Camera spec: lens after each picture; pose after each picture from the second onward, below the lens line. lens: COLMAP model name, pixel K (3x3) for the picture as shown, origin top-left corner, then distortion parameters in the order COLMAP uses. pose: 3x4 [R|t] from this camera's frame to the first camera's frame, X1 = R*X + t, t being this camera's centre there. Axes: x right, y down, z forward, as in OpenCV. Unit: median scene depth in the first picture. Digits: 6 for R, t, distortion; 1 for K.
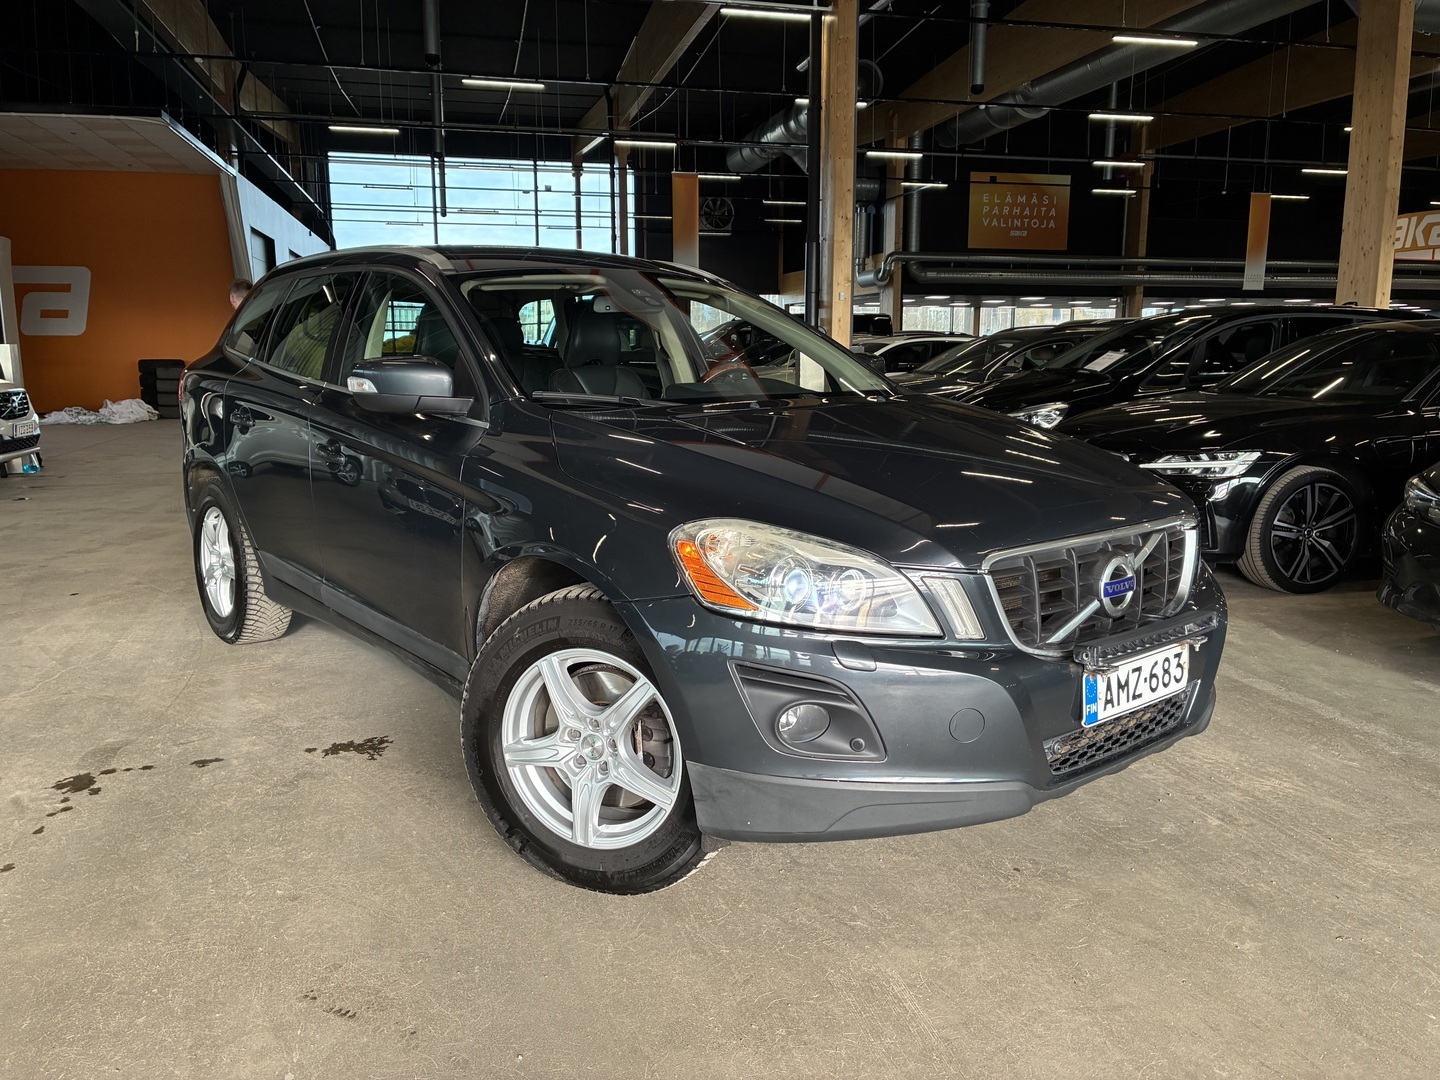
lens RADIAL K [[1060.4, 0, 720.0], [0, 1060.4, 540.0], [0, 0, 1]] dist [0.075737, -0.002447]
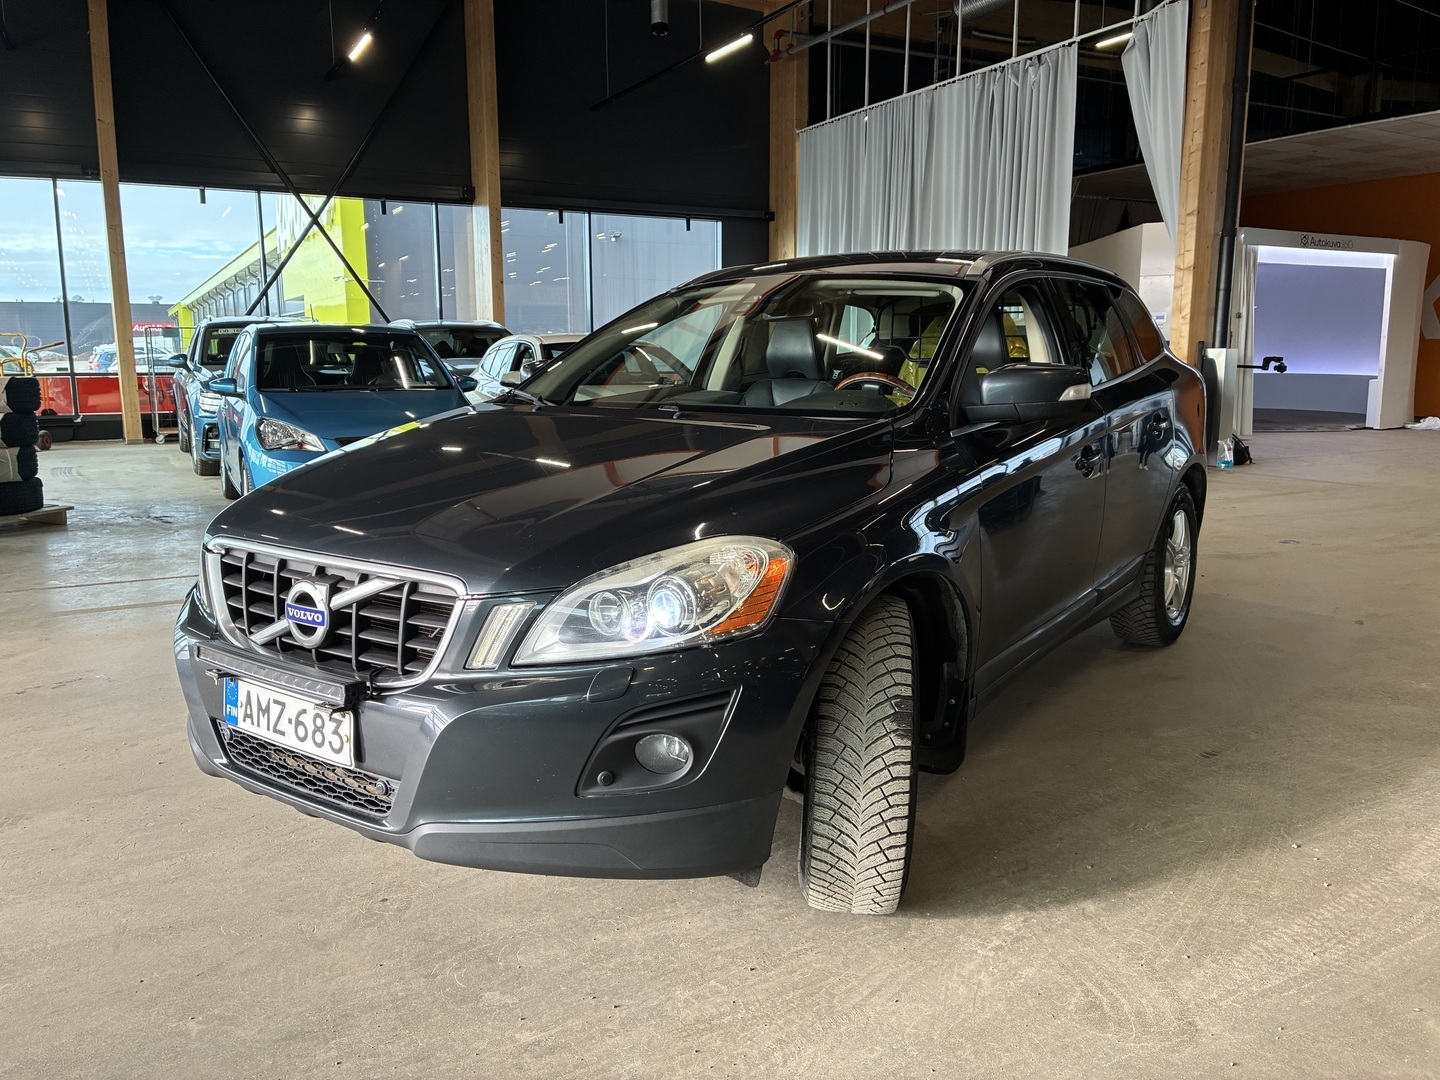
lens RADIAL K [[1060.4, 0, 720.0], [0, 1060.4, 540.0], [0, 0, 1]] dist [0.075737, -0.002447]
pose [[0.250264, 0.167632, -0.953555, 1.294176], [-0.166371, 0.977693, 0.128211, -0.192649], [0.953776, 0.126557, 0.272570, 1.046559]]
